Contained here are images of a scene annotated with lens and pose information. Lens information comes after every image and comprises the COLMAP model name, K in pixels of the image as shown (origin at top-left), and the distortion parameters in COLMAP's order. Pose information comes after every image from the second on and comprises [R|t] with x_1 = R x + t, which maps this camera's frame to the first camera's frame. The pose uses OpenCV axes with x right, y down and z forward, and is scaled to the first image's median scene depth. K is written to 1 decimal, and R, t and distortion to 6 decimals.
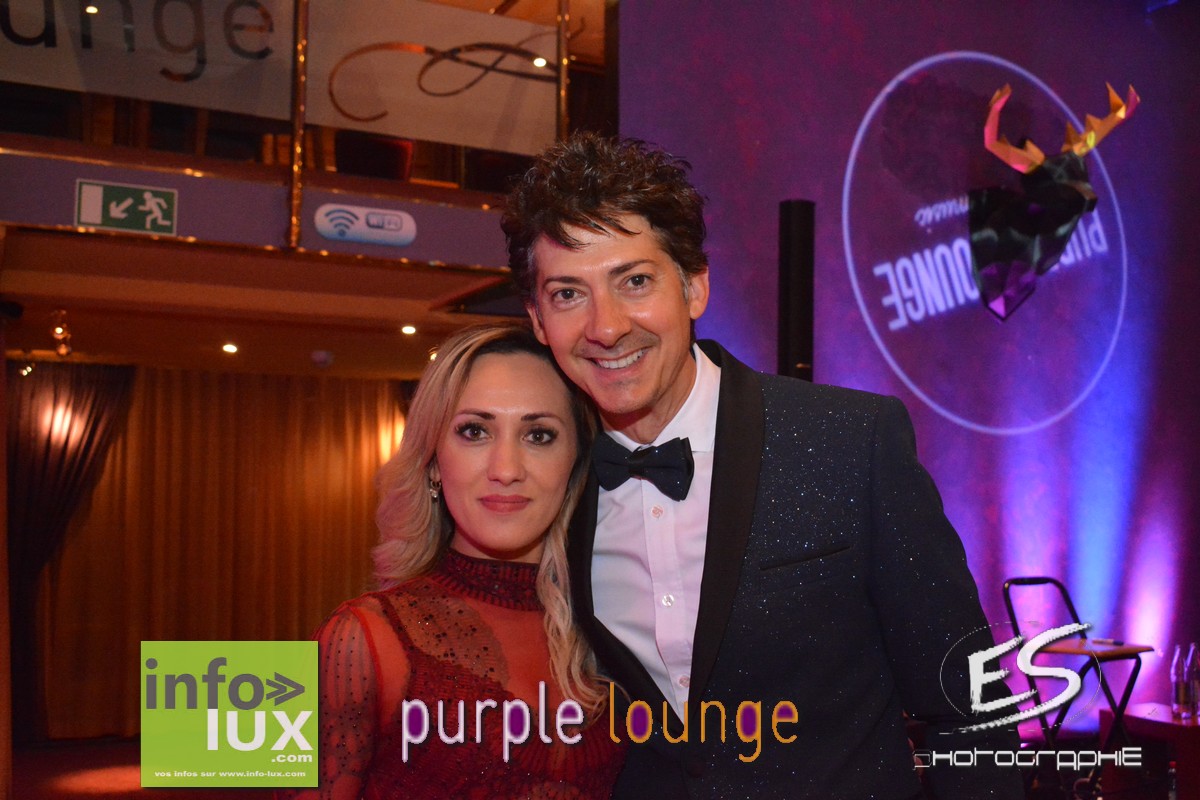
lens RADIAL K [[1246.1, 0, 600.0], [0, 1246.1, 400.0], [0, 0, 1]] dist [-0.012950, -0.006343]
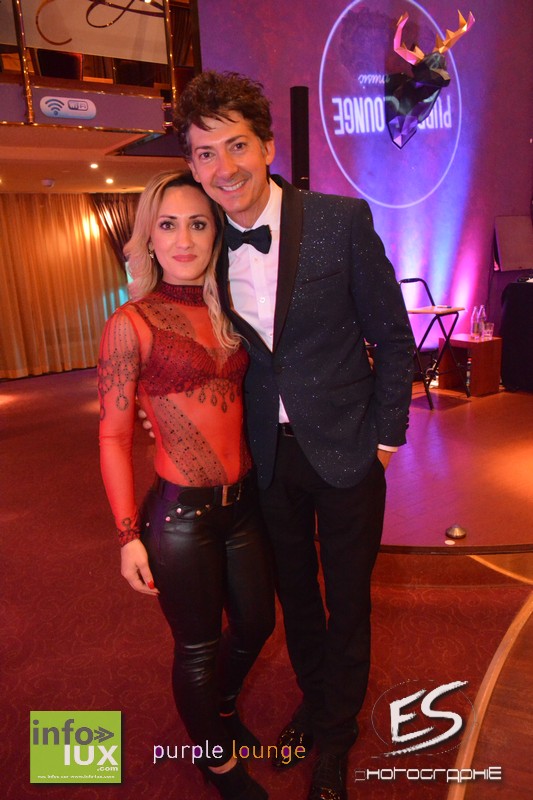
lens RADIAL K [[618.0, 0, 263.5], [0, 618.0, 404.5], [0, 0, 1]] dist [-0.010119, 0.001670]
pose [[0.992797, -0.077153, 0.091659, -0.056709], [0.043739, 0.945648, 0.322238, -0.018103], [-0.111538, -0.315908, 0.942211, -0.116708]]
